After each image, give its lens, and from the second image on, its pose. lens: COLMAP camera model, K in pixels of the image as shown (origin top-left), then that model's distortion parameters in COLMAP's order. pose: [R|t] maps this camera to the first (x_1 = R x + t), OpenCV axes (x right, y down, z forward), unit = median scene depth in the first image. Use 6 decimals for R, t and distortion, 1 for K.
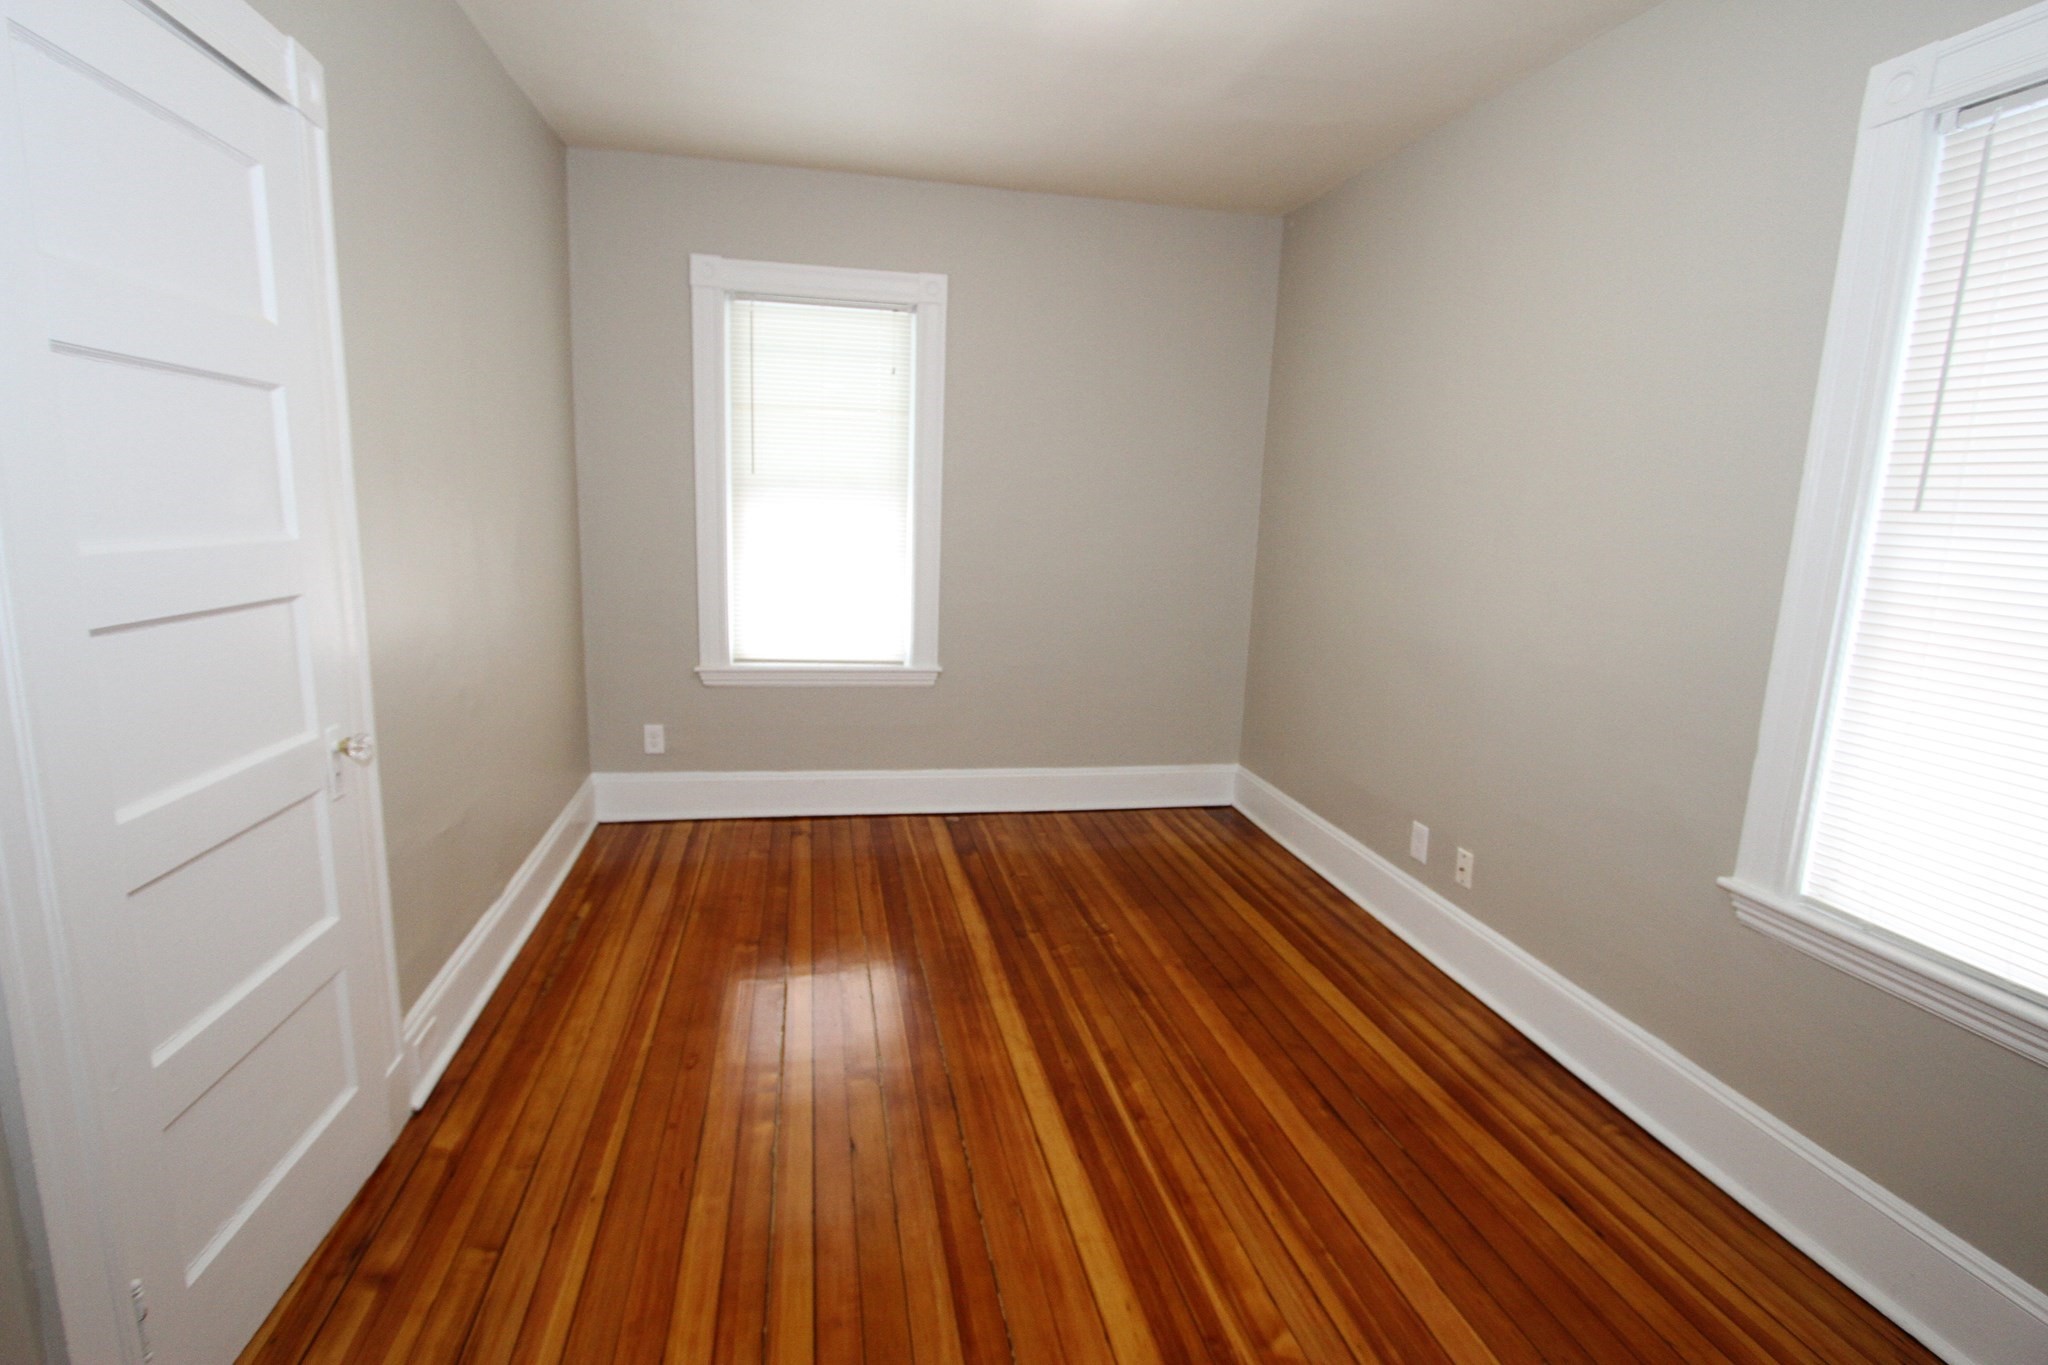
lens RADIAL K [[942.4, 0, 1015.2], [0, 942.4, 682.6], [0, 0, 1]] dist [-0.024123, 0.004741]
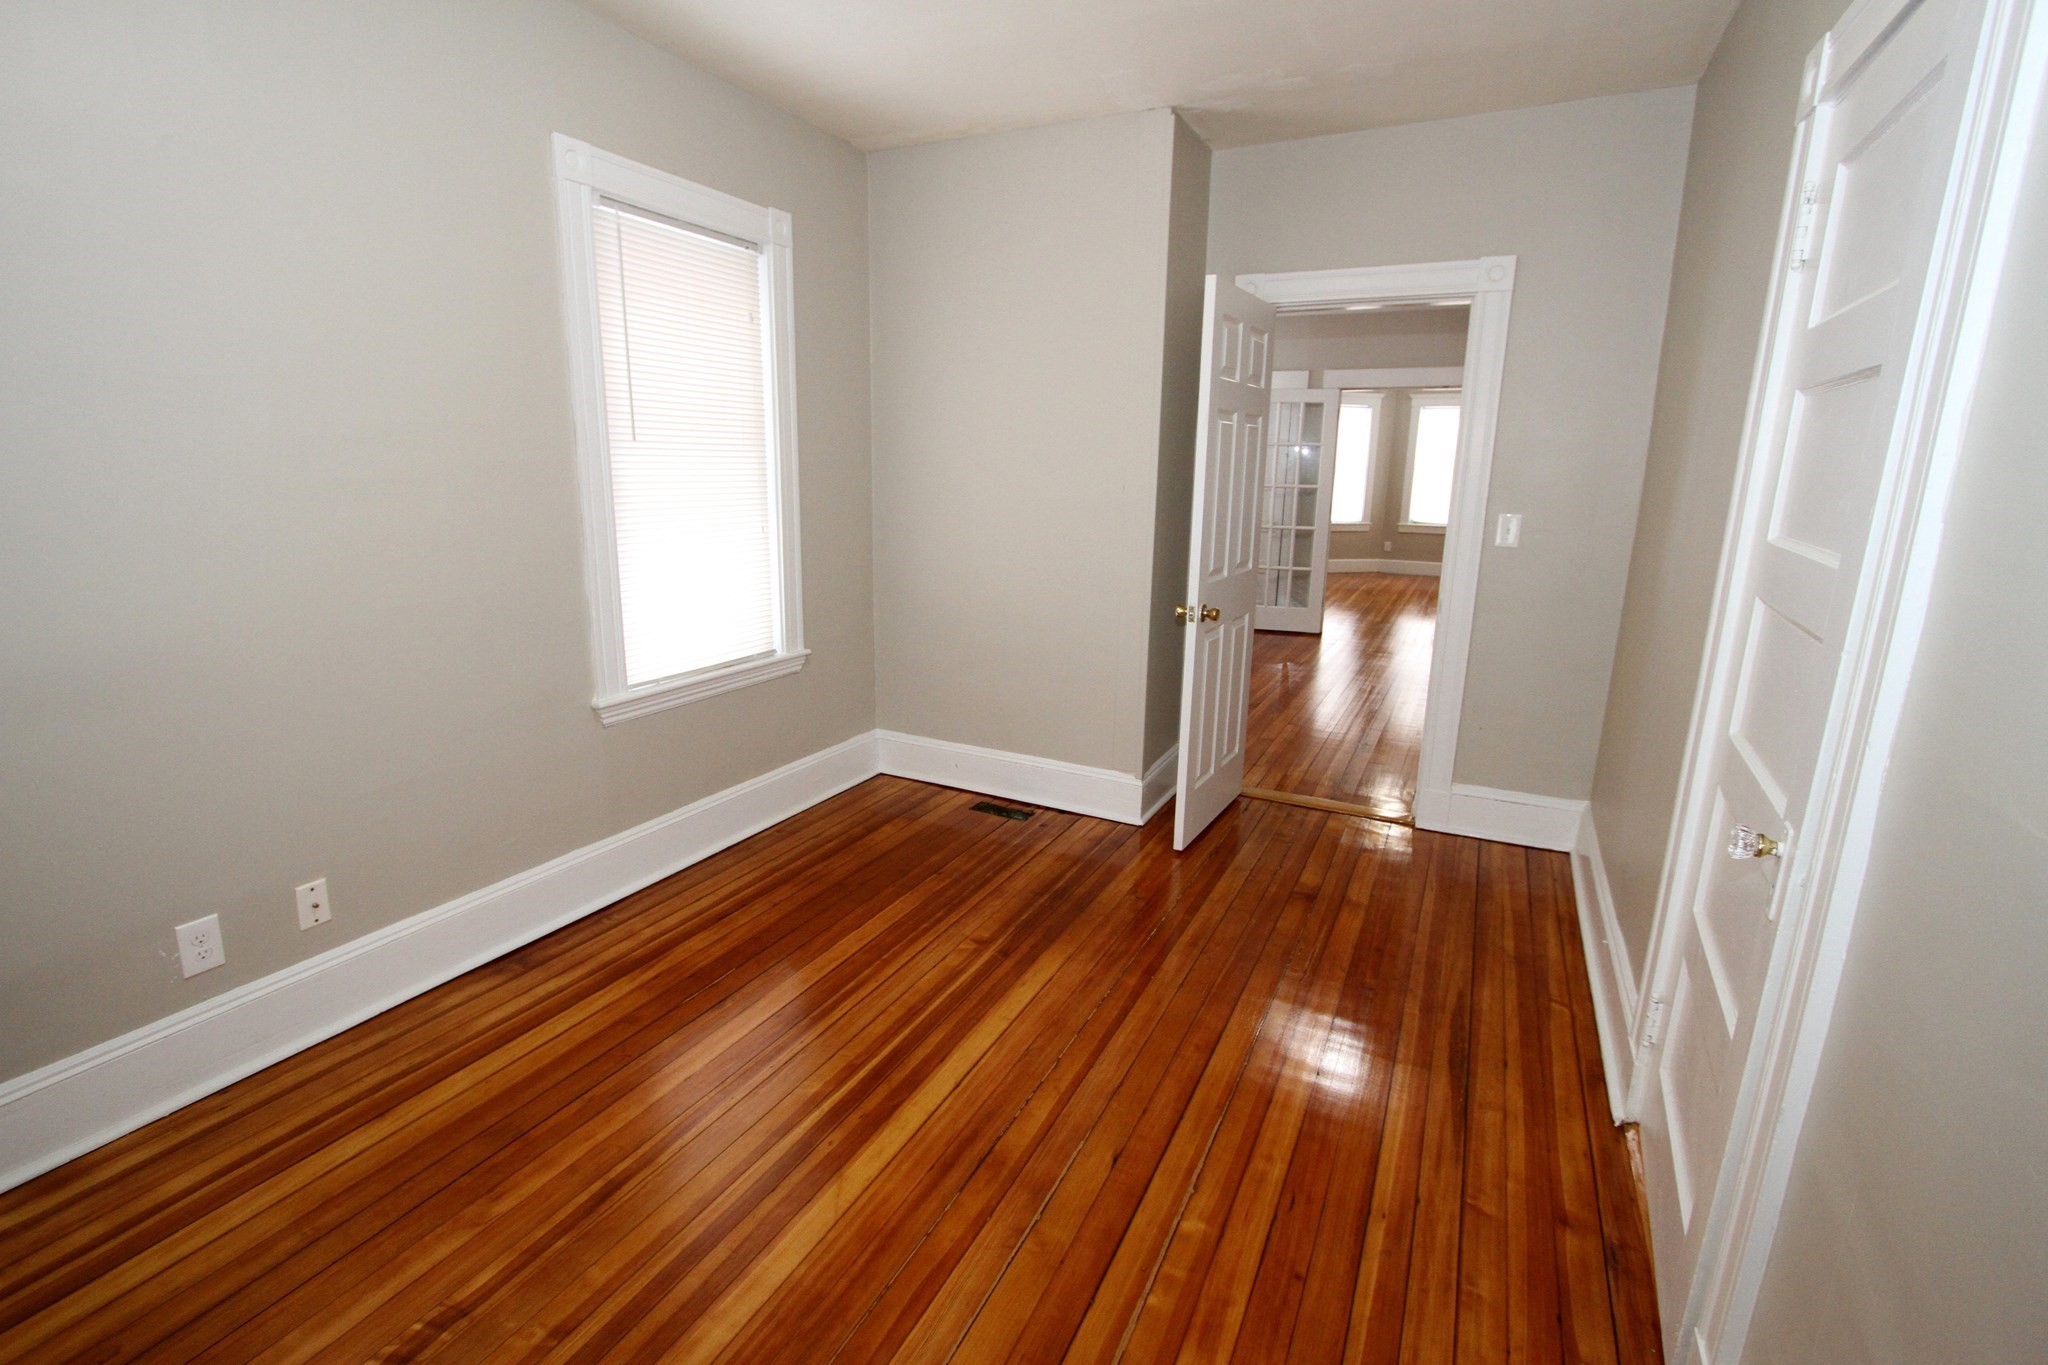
lens RADIAL K [[942.4, 0, 1015.5], [0, 942.4, 673.6], [0, 0, 1]] dist [-0.024123, 0.004741]
pose [[-0.780719, -0.187329, 0.596142, -0.568091], [0.074525, 0.919285, 0.386472, -0.329069], [-0.620422, 0.346153, -0.703743, 1.561694]]
